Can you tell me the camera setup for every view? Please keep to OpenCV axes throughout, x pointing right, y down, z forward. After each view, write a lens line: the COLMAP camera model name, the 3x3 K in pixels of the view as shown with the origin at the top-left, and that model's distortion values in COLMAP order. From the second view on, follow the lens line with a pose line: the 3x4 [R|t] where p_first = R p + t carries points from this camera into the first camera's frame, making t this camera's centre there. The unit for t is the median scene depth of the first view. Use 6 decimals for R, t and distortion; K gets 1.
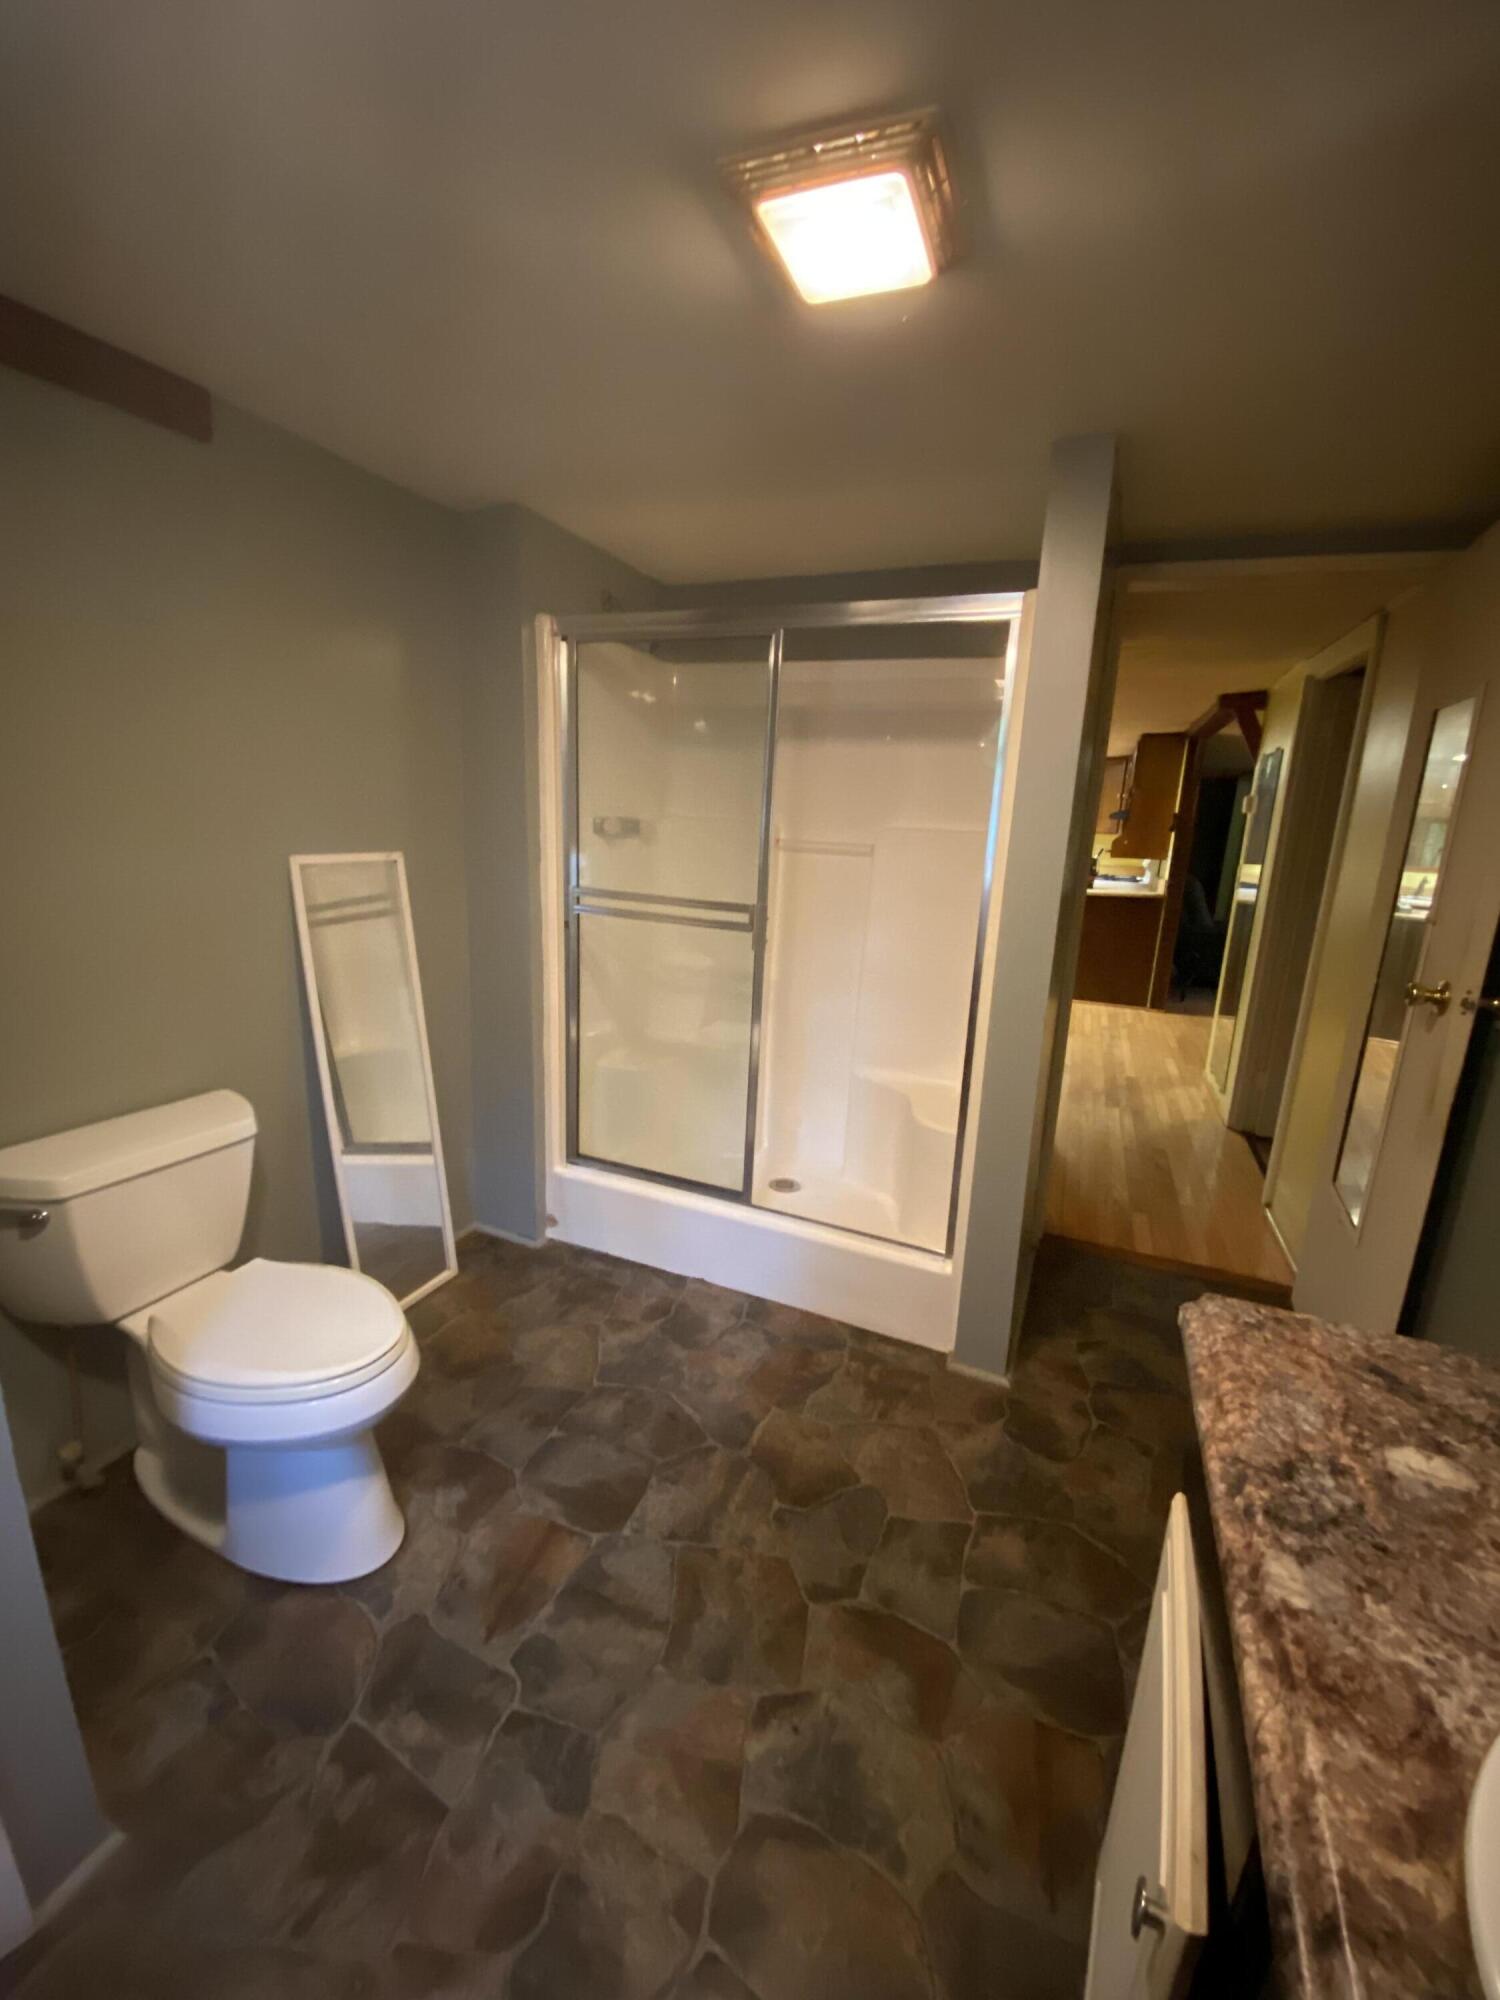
lens RADIAL K [[800.8, 0, 750.0], [0, 800.8, 1000.0], [0, 0, 1]] dist [-0.002429, -0.012674]
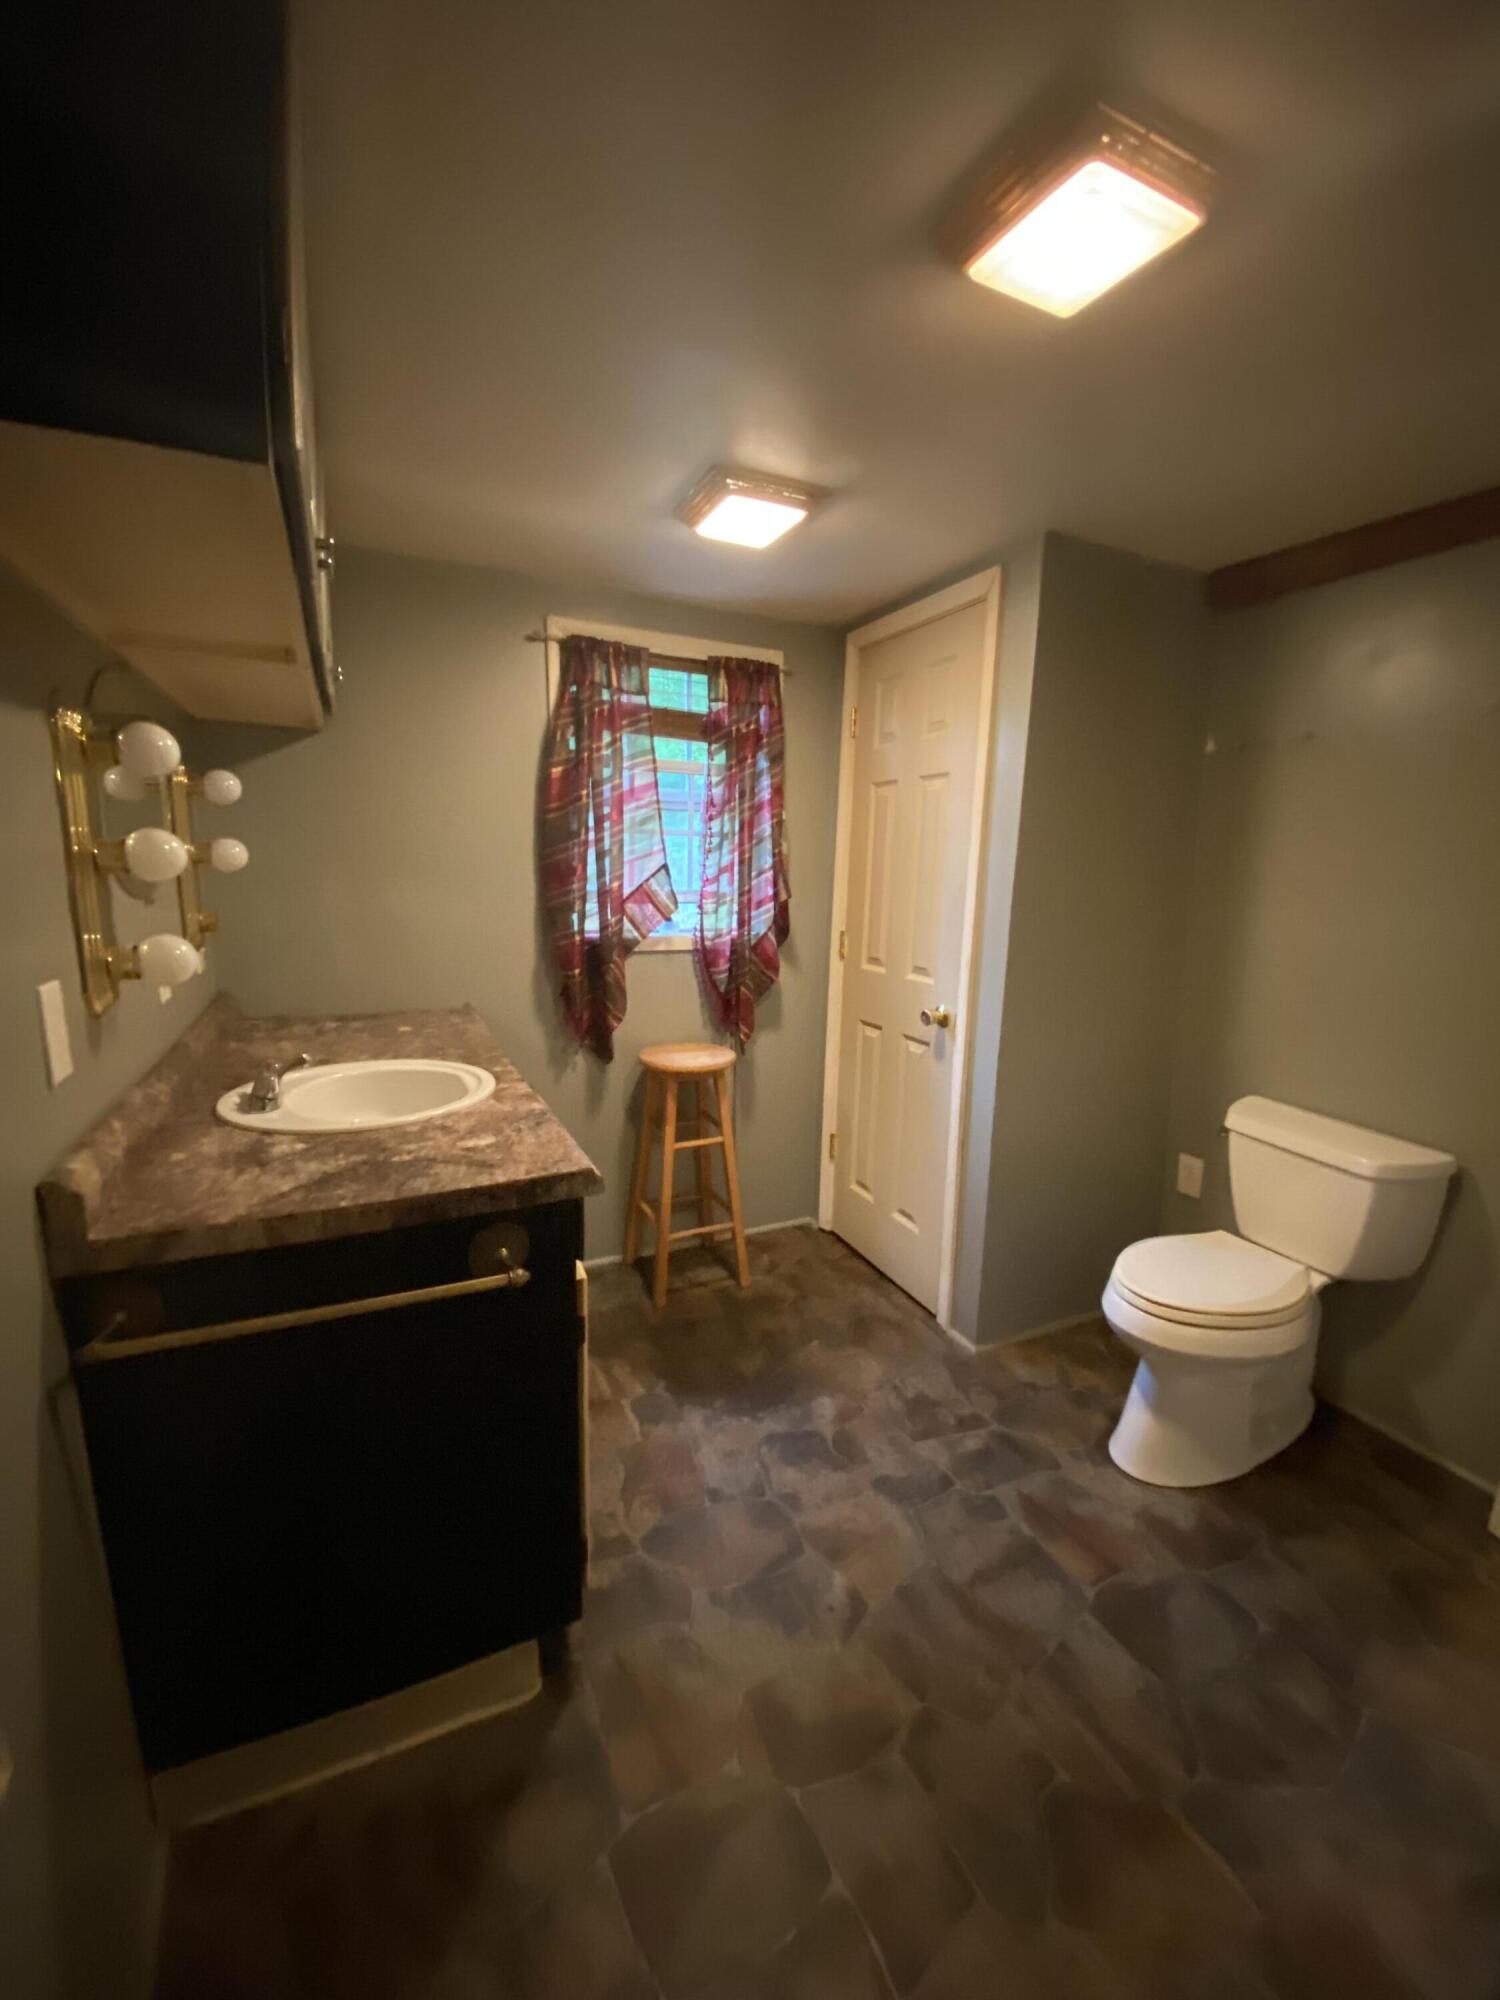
lens RADIAL K [[815.6, 0, 751.5], [0, 815.6, 1016.0], [0, 0, 1]] dist [-0.001011, -0.012425]
pose [[-0.669744, 0.090344, -0.737076, 0.925487], [-0.209920, 0.929054, 0.304619, -0.244364], [0.712304, 0.358744, -0.603263, 1.288622]]
